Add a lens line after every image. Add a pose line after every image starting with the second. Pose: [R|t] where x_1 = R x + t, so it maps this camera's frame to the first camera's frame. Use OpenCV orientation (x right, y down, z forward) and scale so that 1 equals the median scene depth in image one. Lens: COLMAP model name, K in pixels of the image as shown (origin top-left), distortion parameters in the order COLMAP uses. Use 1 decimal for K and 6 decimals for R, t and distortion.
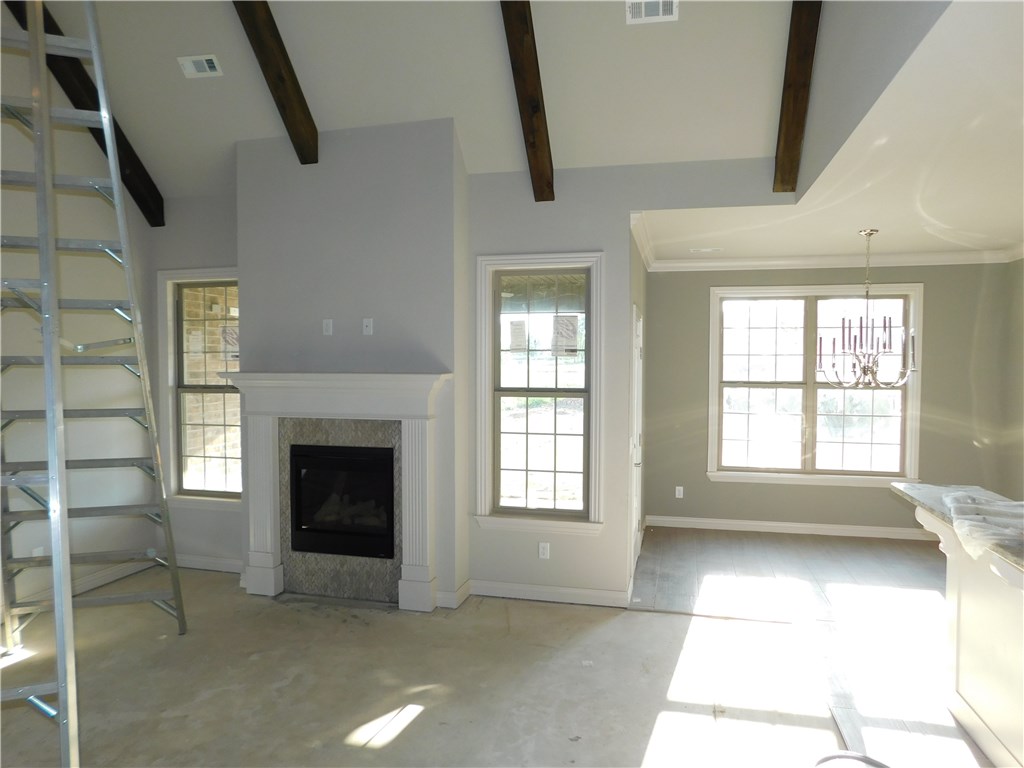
lens RADIAL K [[685.3, 0, 512.8], [0, 685.3, 382.6], [0, 0, 1]] dist [-0.051269, 0.030679]
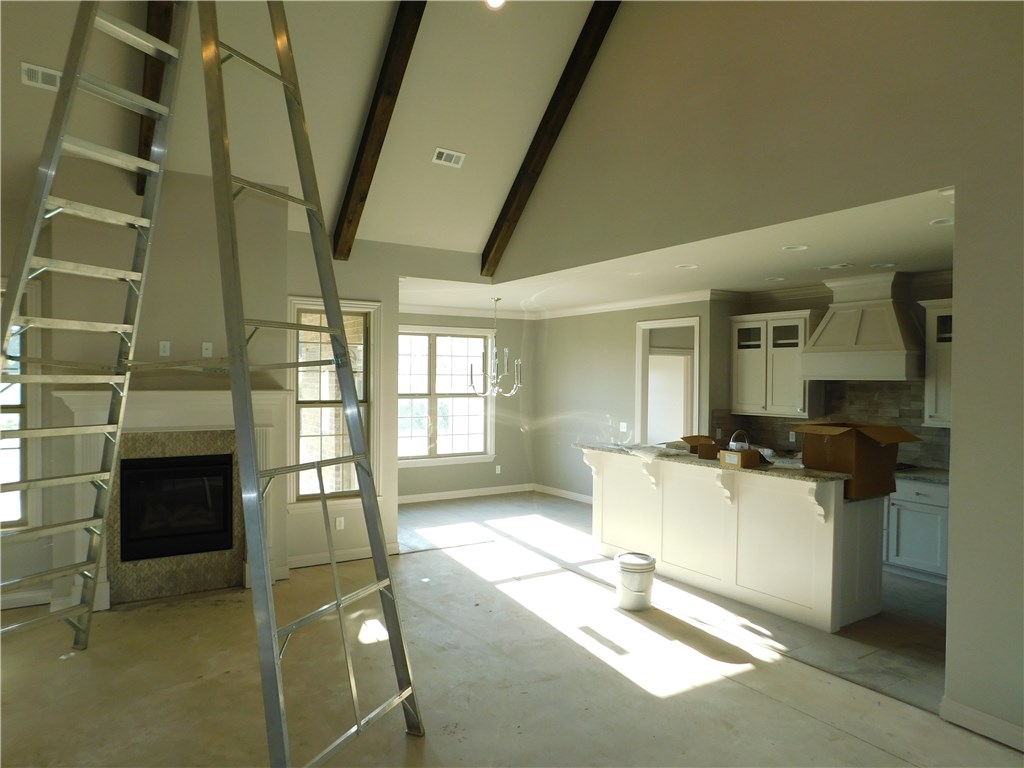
lens RADIAL K [[685.3, 0, 518.0], [0, 685.3, 378.1], [0, 0, 1]] dist [-0.051269, 0.030679]
pose [[0.679955, 0.001520, 0.733252, -0.665757], [0.020148, 0.999582, -0.020755, 0.000021], [-0.732977, 0.028886, 0.679640, -0.150170]]
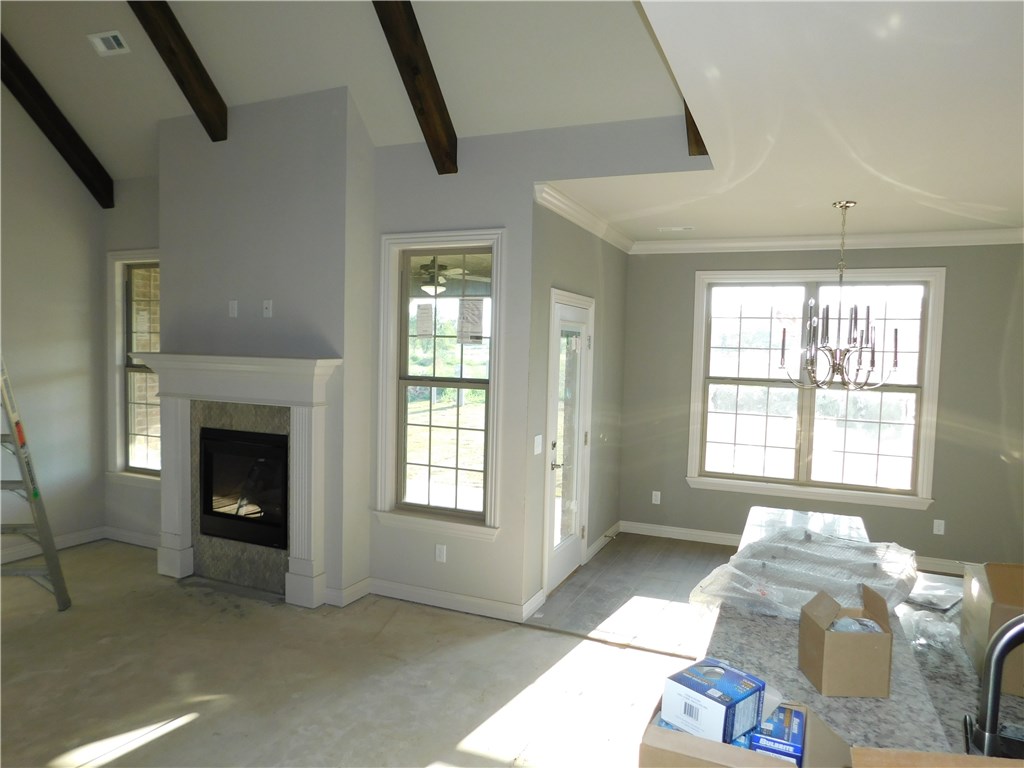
lens RADIAL K [[685.3, 0, 516.5], [0, 685.3, 383.9], [0, 0, 1]] dist [-0.051269, 0.030679]
pose [[0.986217, 0.032074, -0.162319, 0.281786], [-0.028939, 0.999347, 0.021640, -0.006411], [0.162907, -0.016644, 0.986501, 0.104222]]
